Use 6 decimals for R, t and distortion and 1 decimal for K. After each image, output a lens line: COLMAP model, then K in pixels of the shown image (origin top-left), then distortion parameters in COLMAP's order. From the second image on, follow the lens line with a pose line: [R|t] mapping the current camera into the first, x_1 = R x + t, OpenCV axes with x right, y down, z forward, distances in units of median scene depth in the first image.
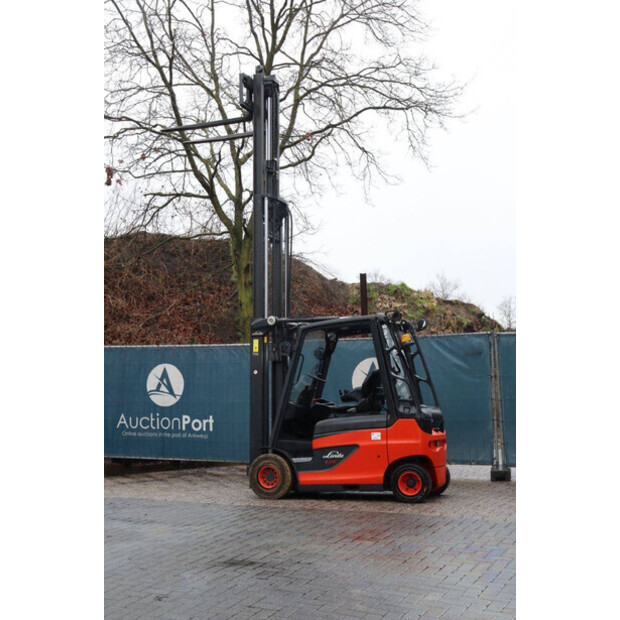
lens RADIAL K [[890.3, 0, 309.6], [0, 890.3, 308.7], [0, 0, 1]] dist [0.104734, 0.000000]
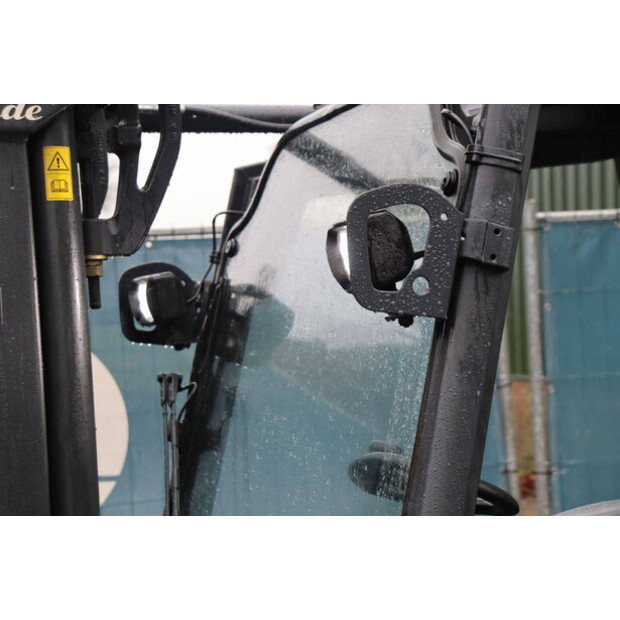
lens RADIAL K [[1442.2, 0, 308.5], [0, 1442.2, 312.9], [0, 0, 1]] dist [0.379051, 0.000000]
pose [[0.727905, -0.024390, 0.685244, -0.146832], [-0.008430, 0.998973, 0.044511, 0.043290], [-0.685626, -0.038177, 0.726952, 0.852764]]
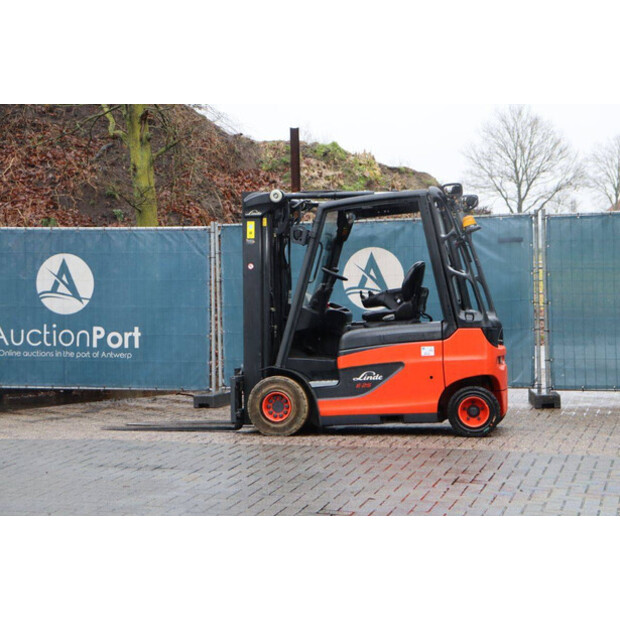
lens RADIAL K [[1266.6, 0, 314.4], [0, 1266.6, 314.4], [0, 0, 1]] dist [0.336205, 0.000000]
pose [[0.986965, -0.005130, 0.160855, -0.176399], [-0.012306, 0.994160, 0.107213, -0.001796], [-0.160466, -0.107795, 0.981138, -0.031916]]
